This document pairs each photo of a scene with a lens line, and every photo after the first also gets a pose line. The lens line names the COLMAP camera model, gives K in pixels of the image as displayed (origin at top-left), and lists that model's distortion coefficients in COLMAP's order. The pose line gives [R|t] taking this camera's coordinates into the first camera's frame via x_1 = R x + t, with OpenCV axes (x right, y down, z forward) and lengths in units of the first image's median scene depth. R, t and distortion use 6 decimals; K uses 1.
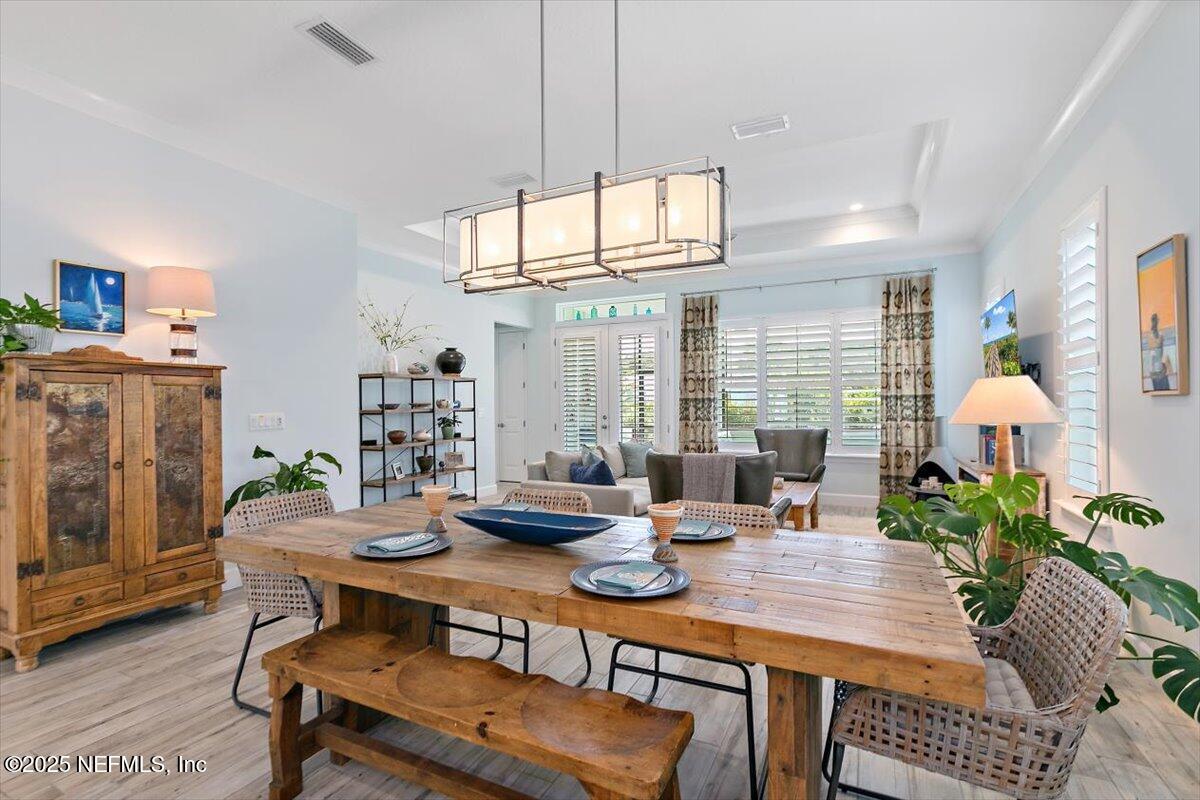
lens RADIAL K [[558.3, 0, 603.5], [0, 558.3, 401.6], [0, 0, 1]] dist [0.014947, 0.000640]
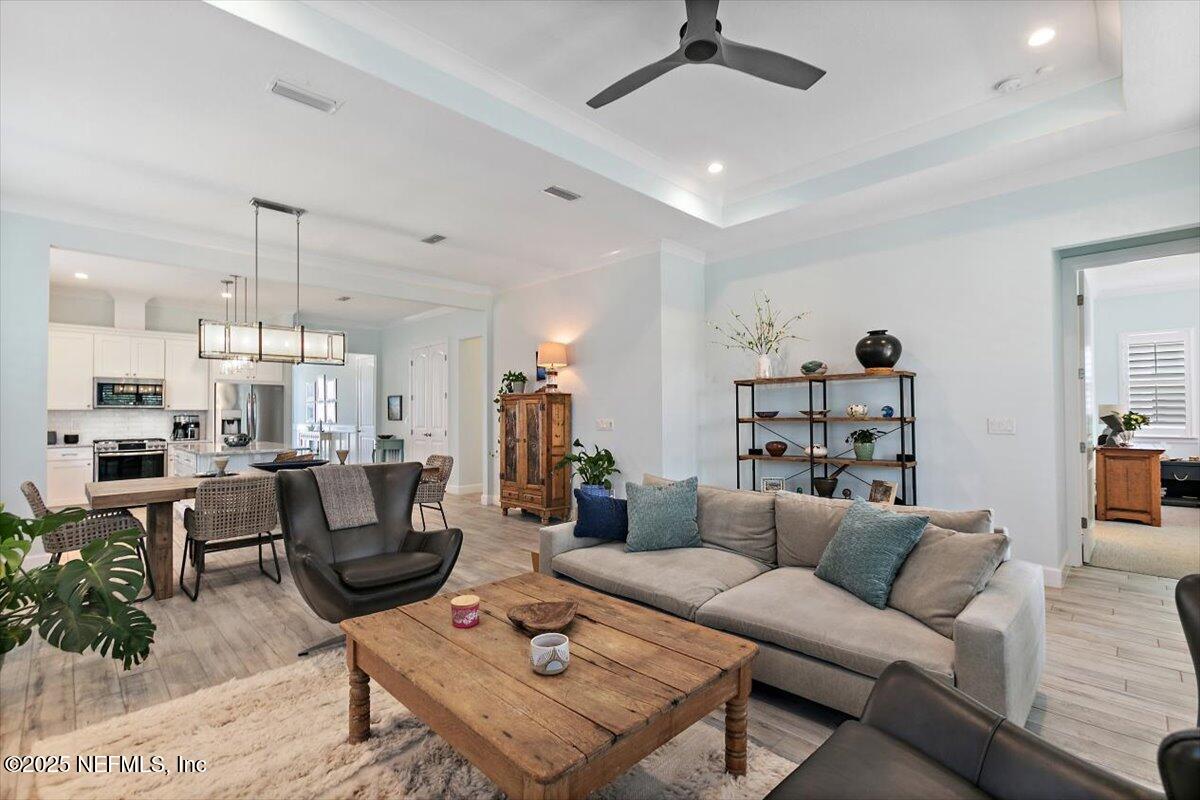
lens RADIAL K [[558.3, 0, 604.9], [0, 558.3, 406.2], [0, 0, 1]] dist [0.014947, 0.000640]
pose [[-0.347895, -0.011350, -0.937465, 0.691942], [0.008036, 0.999854, -0.015087, 0.006907], [0.937499, -0.012782, -0.347753, 1.293848]]
